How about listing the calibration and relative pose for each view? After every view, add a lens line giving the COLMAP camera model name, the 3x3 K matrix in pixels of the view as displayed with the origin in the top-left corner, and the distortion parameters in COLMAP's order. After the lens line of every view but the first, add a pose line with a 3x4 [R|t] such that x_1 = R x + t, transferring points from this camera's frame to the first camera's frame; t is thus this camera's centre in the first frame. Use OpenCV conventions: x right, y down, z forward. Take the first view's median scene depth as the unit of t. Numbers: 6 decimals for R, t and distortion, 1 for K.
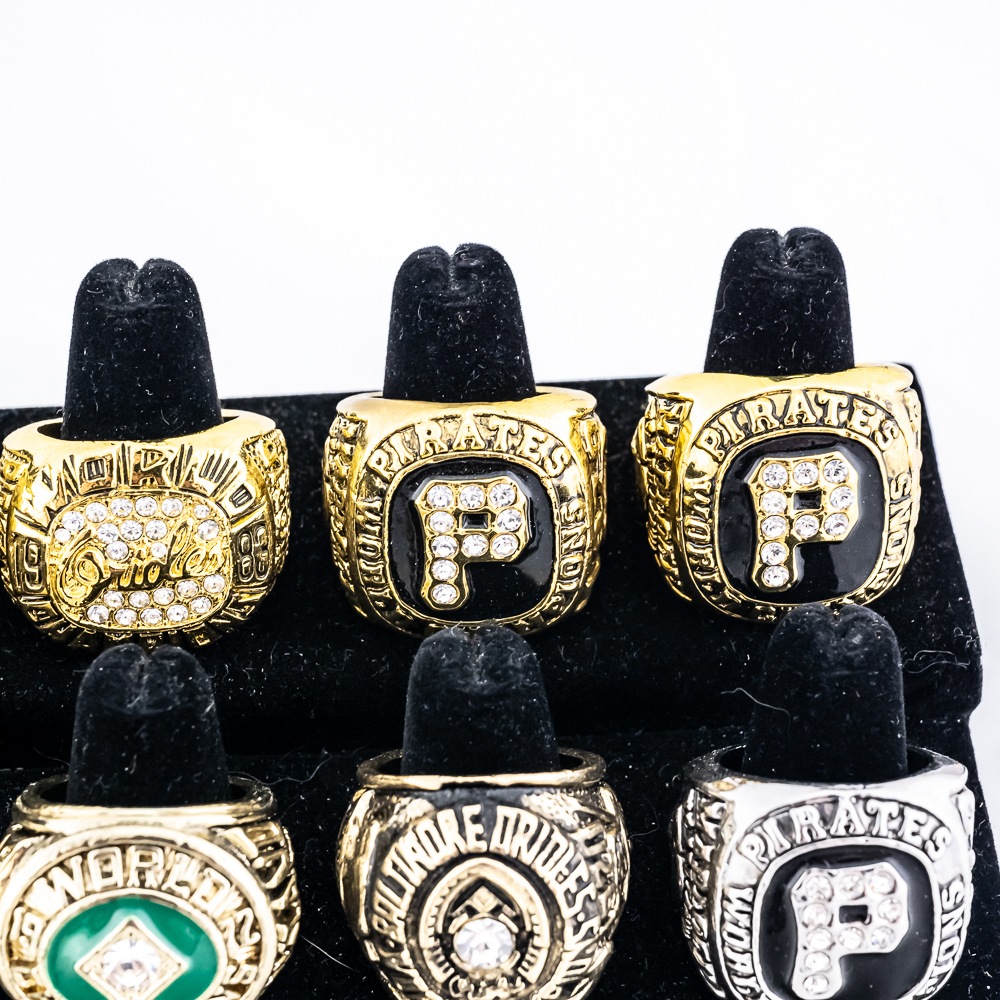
lens RADIAL K [[2645.9, 0, 476.2], [0, 2645.9, 500.0], [0, 0, 1]] dist [0.031833, 0.376252]
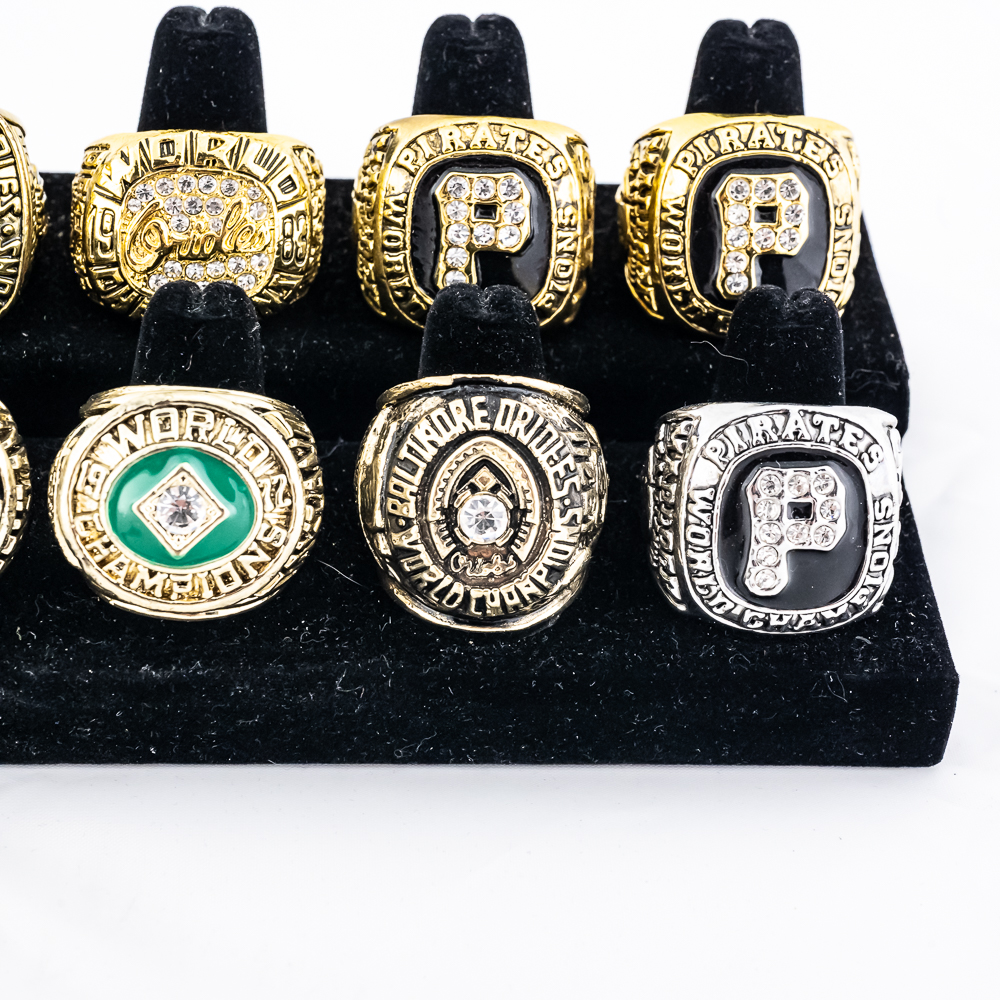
lens RADIAL K [[2645.9, 0, 476.2], [0, 2645.9, 500.0], [0, 0, 1]] dist [0.031833, 0.376252]
pose [[0.998438, 0.049040, 0.026784, -0.030092], [-0.042897, 0.979864, -0.195002, 0.366894], [-0.035807, 0.193549, 0.980437, -0.133787]]
